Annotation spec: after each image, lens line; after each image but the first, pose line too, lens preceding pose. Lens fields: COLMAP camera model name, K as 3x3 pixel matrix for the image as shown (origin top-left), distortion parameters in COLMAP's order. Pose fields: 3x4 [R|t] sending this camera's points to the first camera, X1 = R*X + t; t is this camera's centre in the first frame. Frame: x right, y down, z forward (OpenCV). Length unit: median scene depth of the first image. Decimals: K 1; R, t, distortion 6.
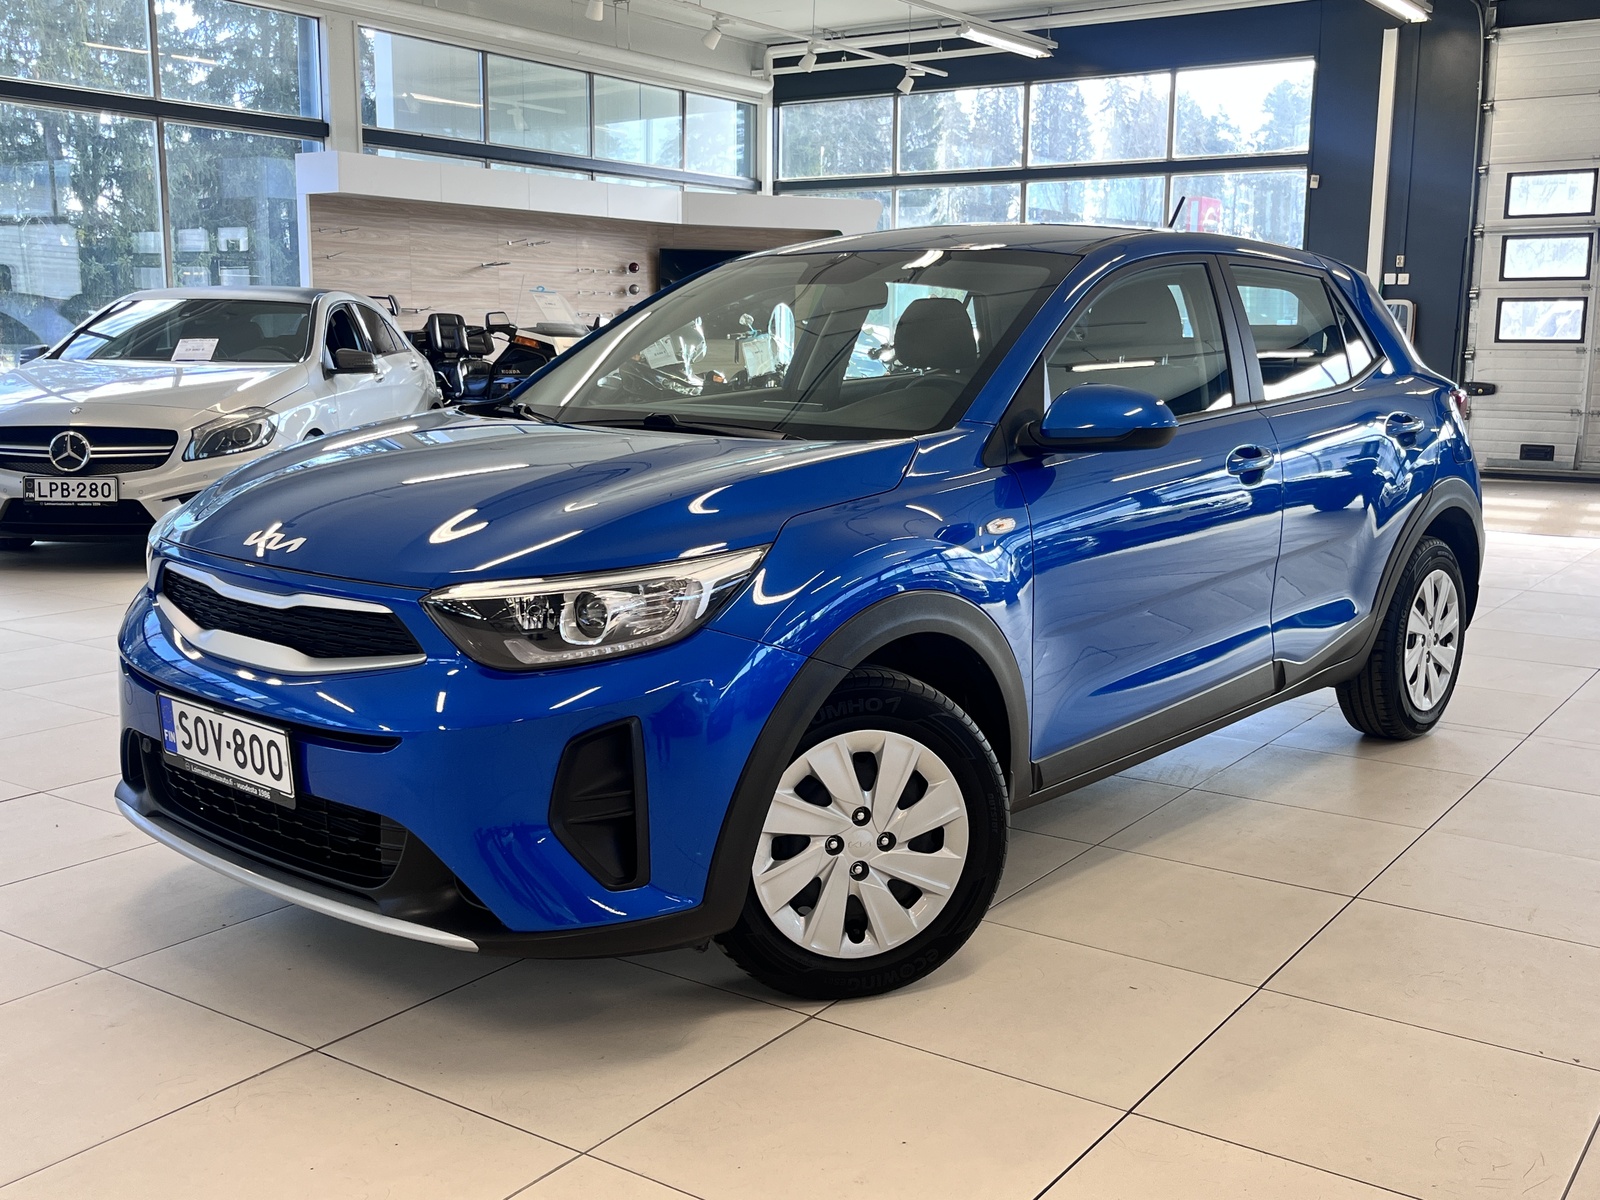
lens RADIAL K [[1642.2, 0, 800.0], [0, 1642.2, 600.0], [0, 0, 1]] dist [0.009510, 0.016031]
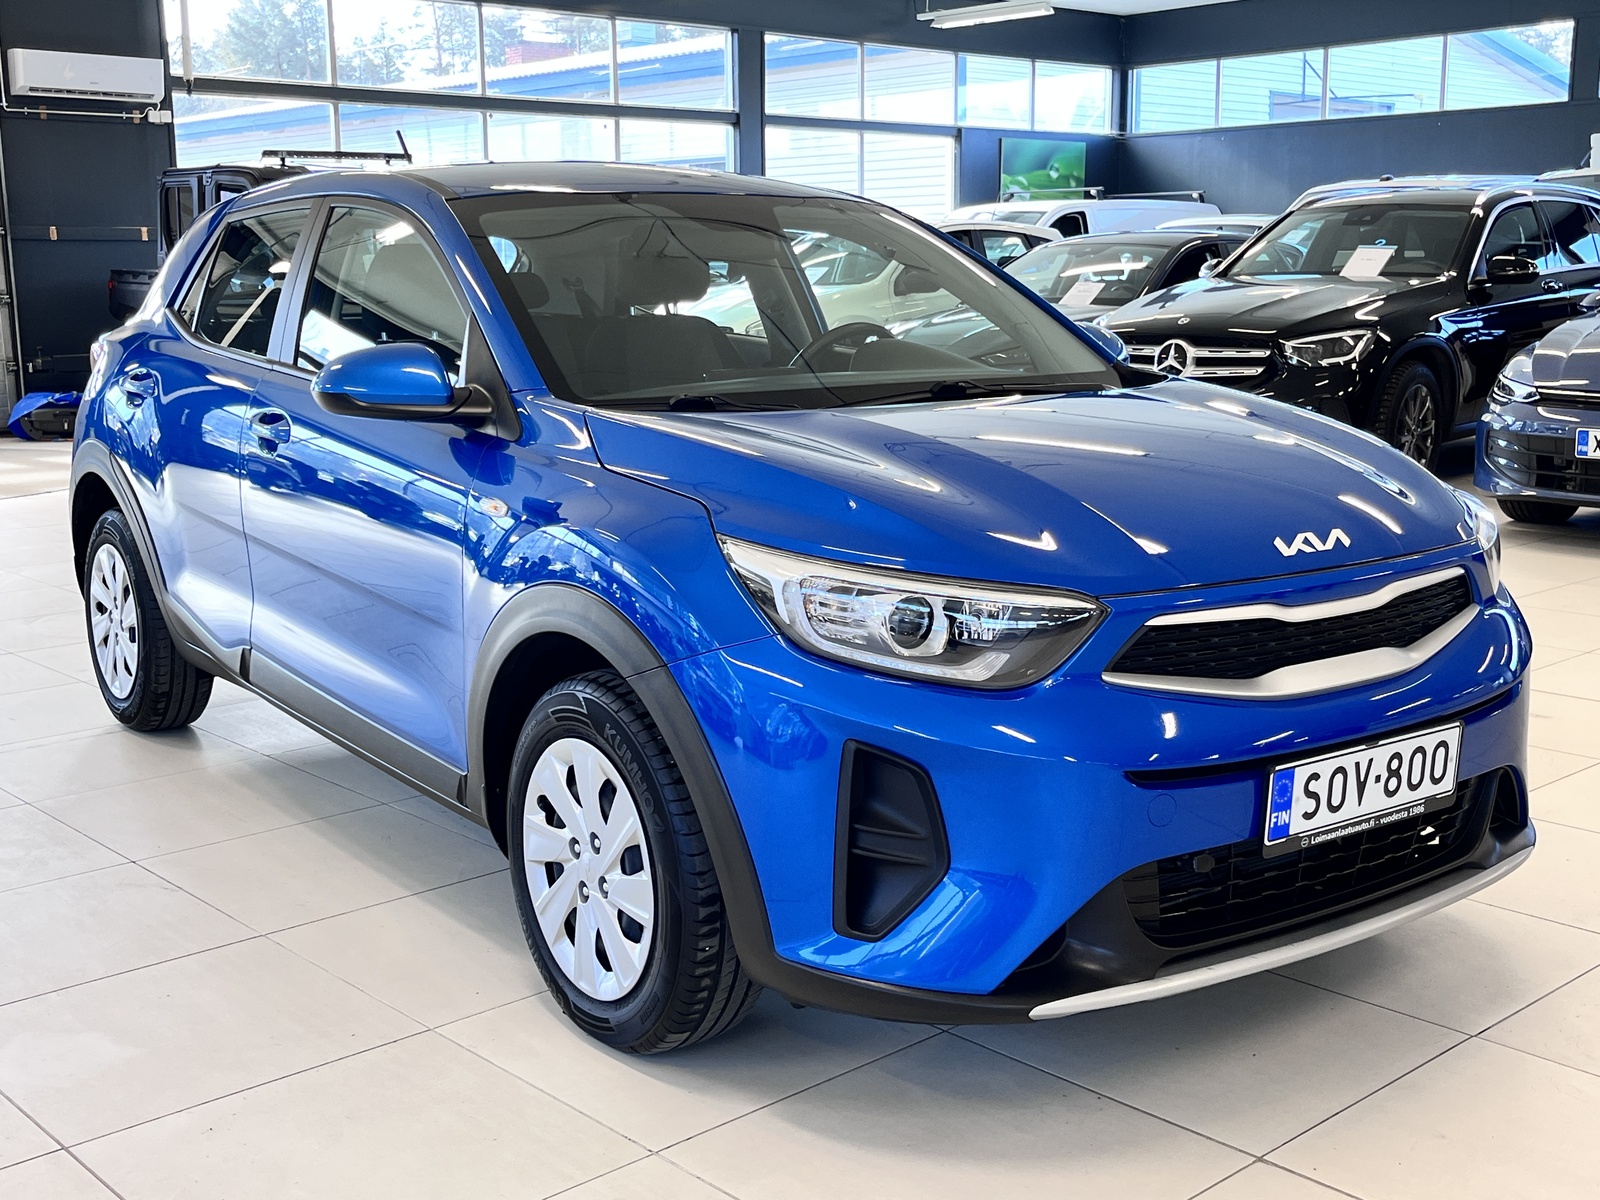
lens RADIAL K [[1836.2, 0, 800.0], [0, 1836.2, 600.0], [0, 0, 1]] dist [0.003206, 0.003856]
pose [[0.223462, -0.189853, 0.956044, -0.274217], [0.174226, 0.972831, 0.152464, -0.041863], [-0.959015, 0.132498, 0.250468, 0.217296]]
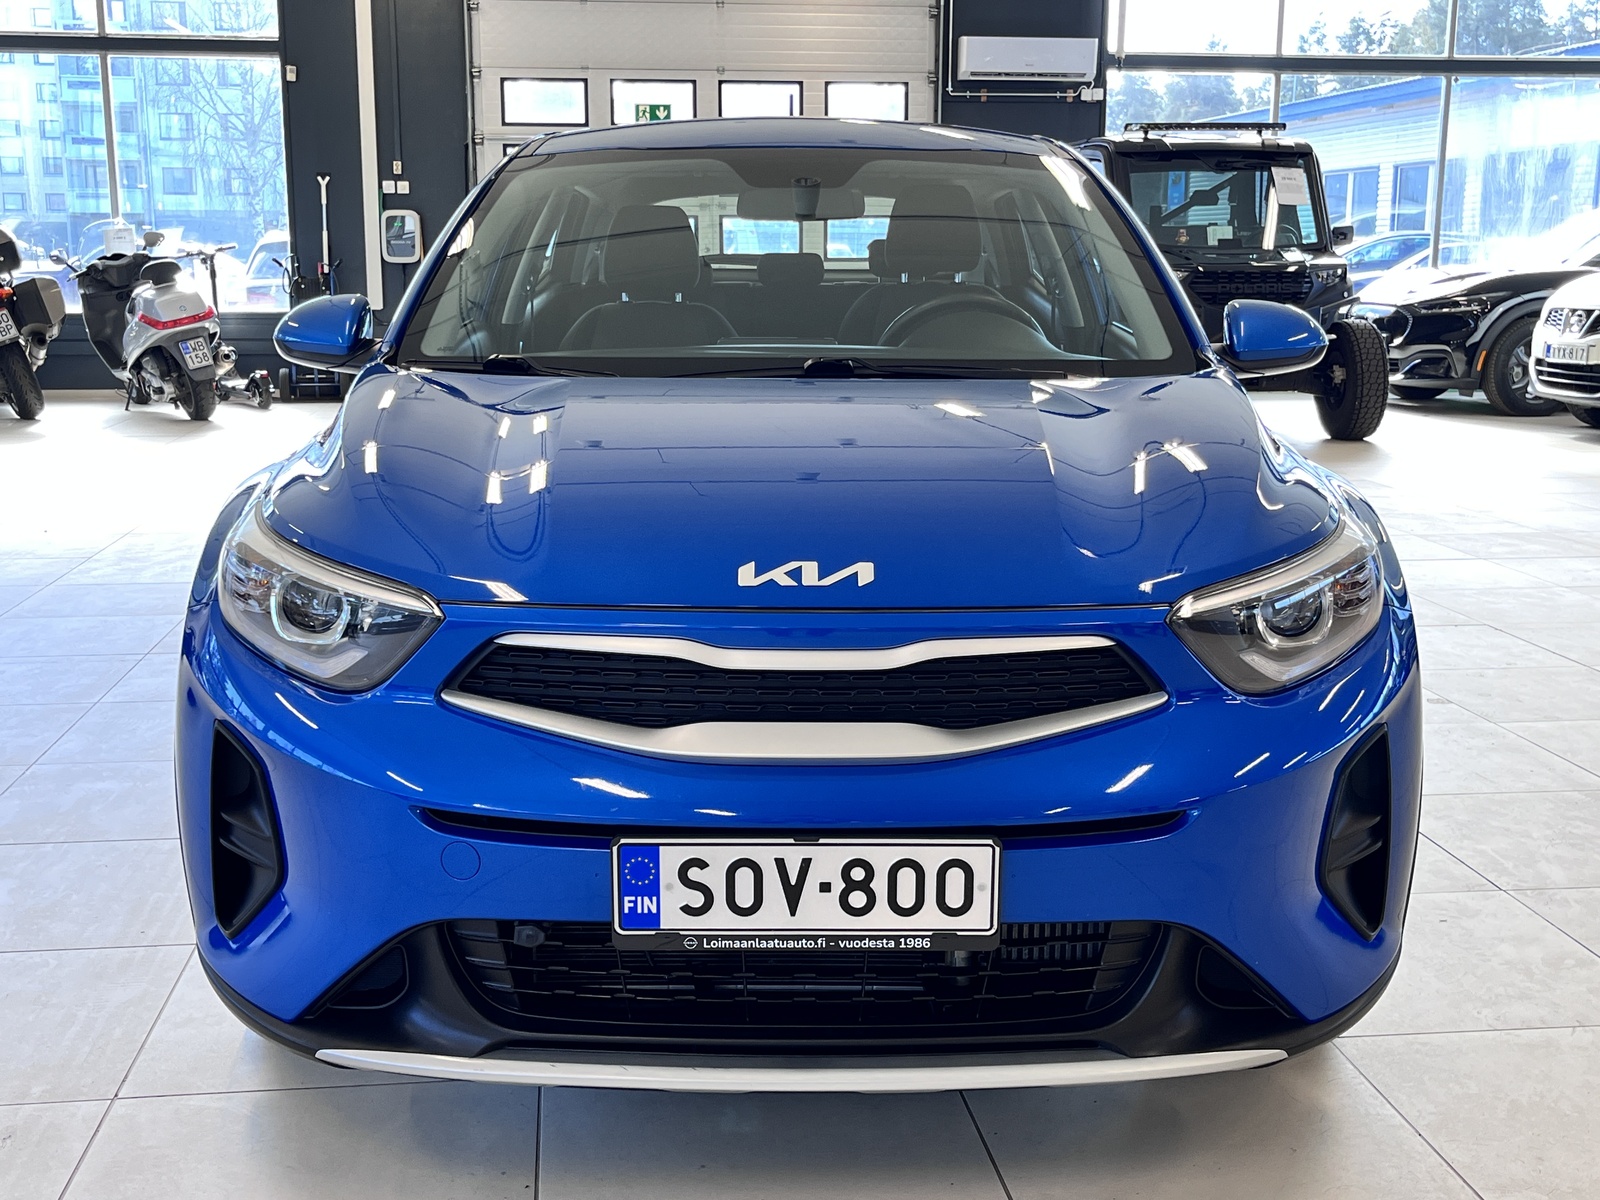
lens RADIAL K [[1780.3, 0, 797.6], [0, 1780.3, 622.2], [0, 0, 1]] dist [0.178320, -0.445902]
pose [[0.746971, -0.144815, 0.648893, -0.168743], [0.116351, 0.989402, 0.086870, -0.016867], [-0.654596, 0.010609, 0.755904, 0.097500]]
